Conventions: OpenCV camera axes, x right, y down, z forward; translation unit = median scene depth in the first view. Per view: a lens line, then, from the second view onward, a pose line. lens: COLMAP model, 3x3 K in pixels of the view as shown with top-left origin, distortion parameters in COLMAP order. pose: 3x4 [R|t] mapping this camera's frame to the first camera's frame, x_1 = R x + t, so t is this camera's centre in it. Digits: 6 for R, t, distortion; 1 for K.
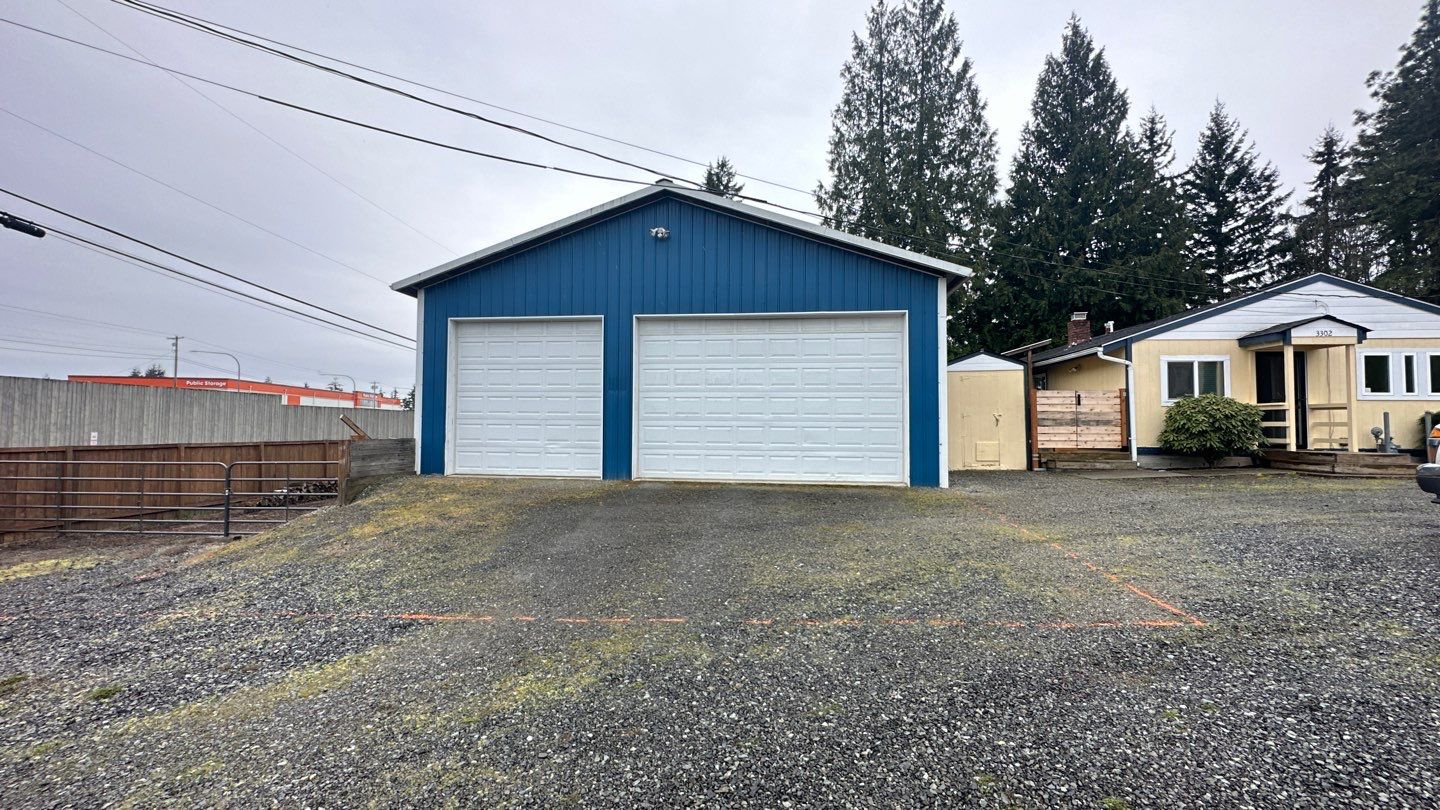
lens RADIAL K [[572.3, 0, 720.0], [0, 572.3, 405.0], [0, 0, 1]] dist [-0.001876, -0.000620]
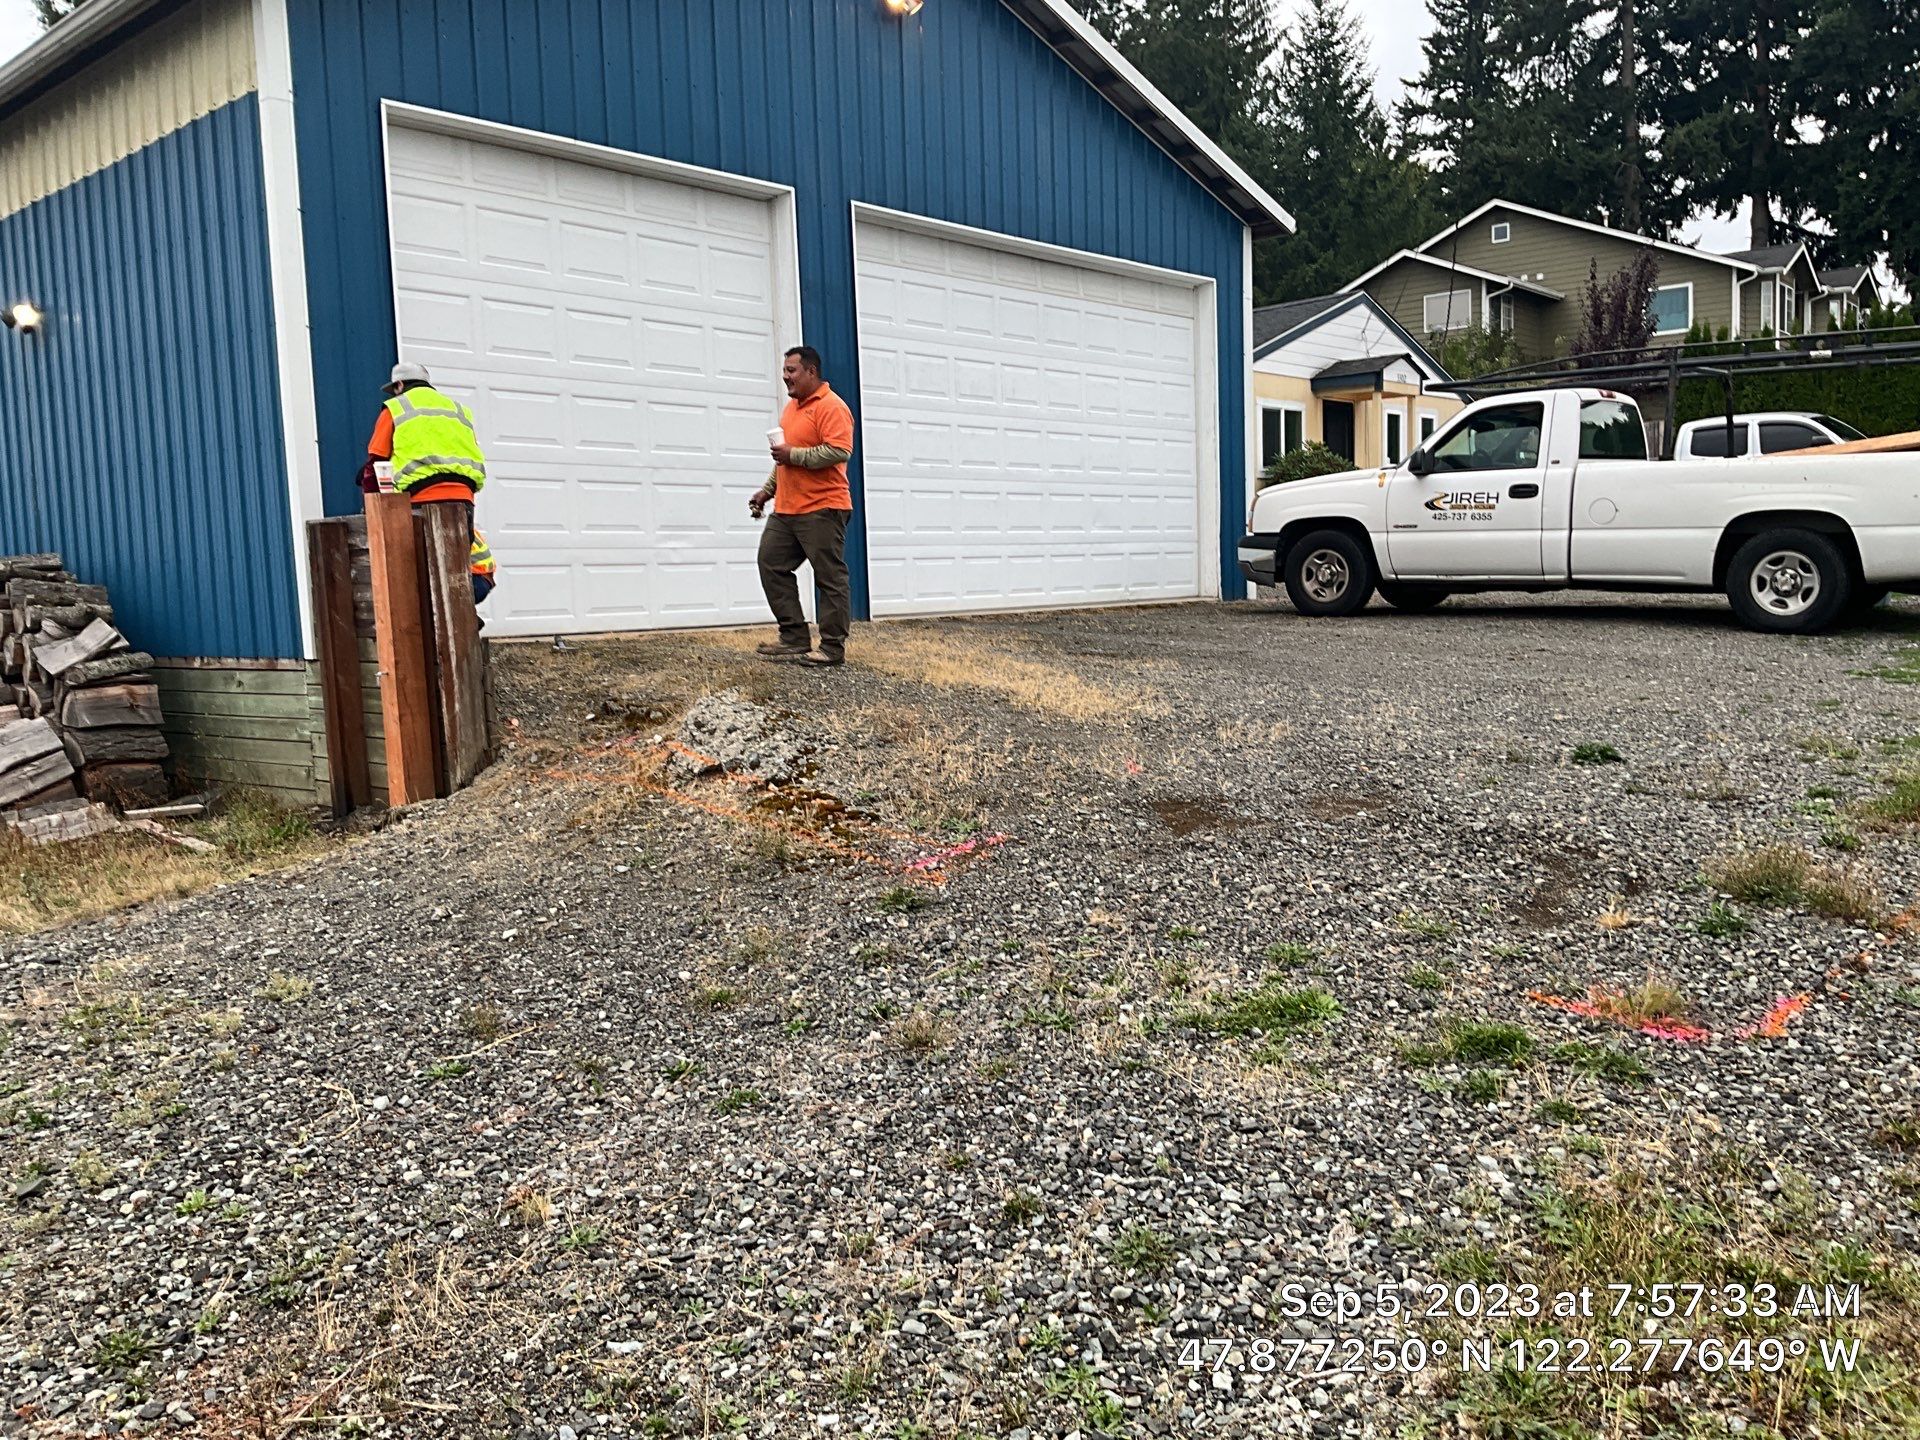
lens RADIAL K [[1541.4, 0, 960.0], [0, 1541.4, 720.0], [0, 0, 1]] dist [-0.004423, -0.001072]
pose [[0.571279, -0.107376, 0.813702, -0.851673], [-0.006848, 0.990747, 0.135547, 0.042627], [-0.820727, -0.083007, 0.565258, 0.268927]]
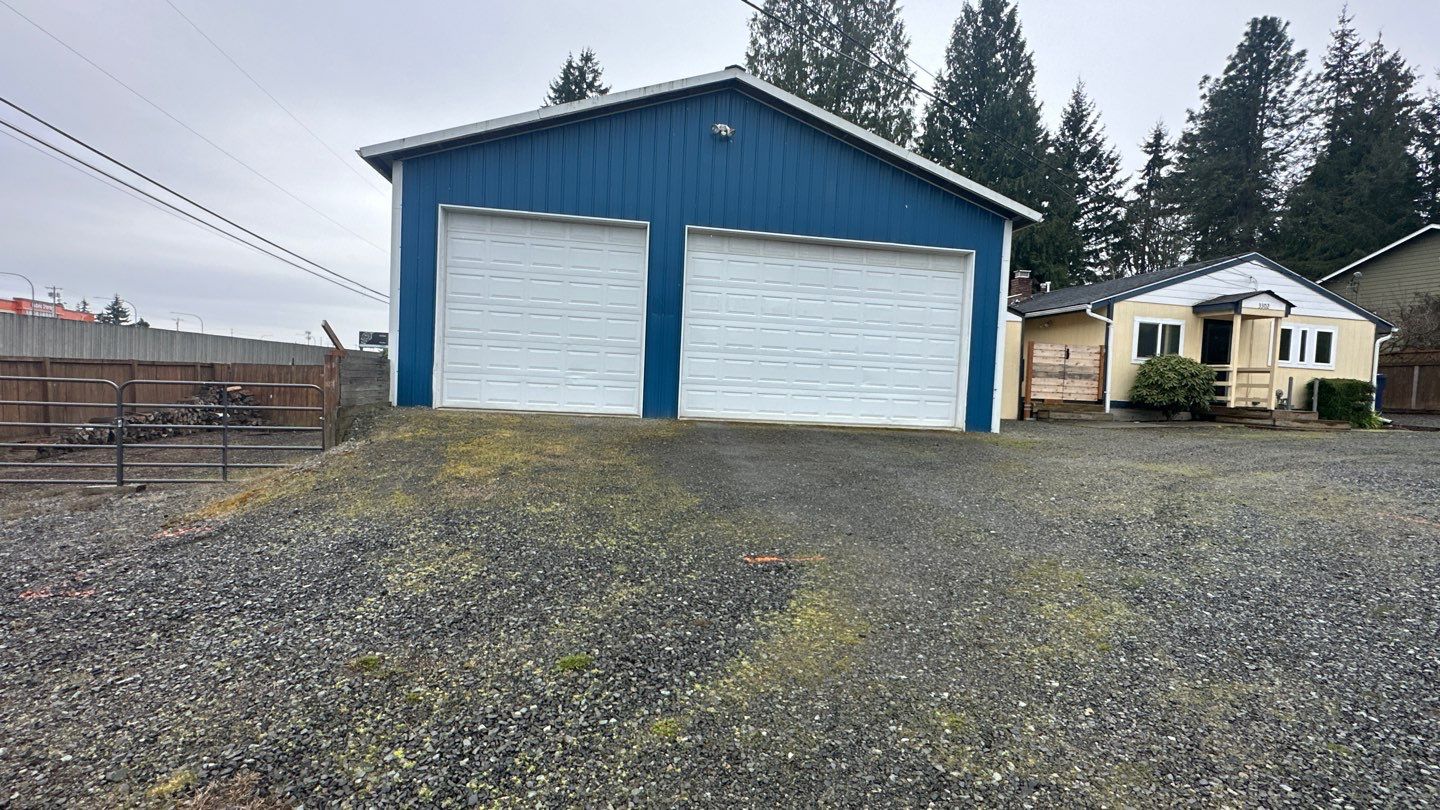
lens RADIAL K [[635.6, 0, 720.0], [0, 635.6, 405.0], [0, 0, 1]] dist [-0.001269, -0.000013]
pose [[0.960658, 0.028320, 0.276286, -0.302956], [-0.051688, 0.995639, 0.077666, 0.026924], [-0.272881, -0.088891, 0.957932, 0.051891]]
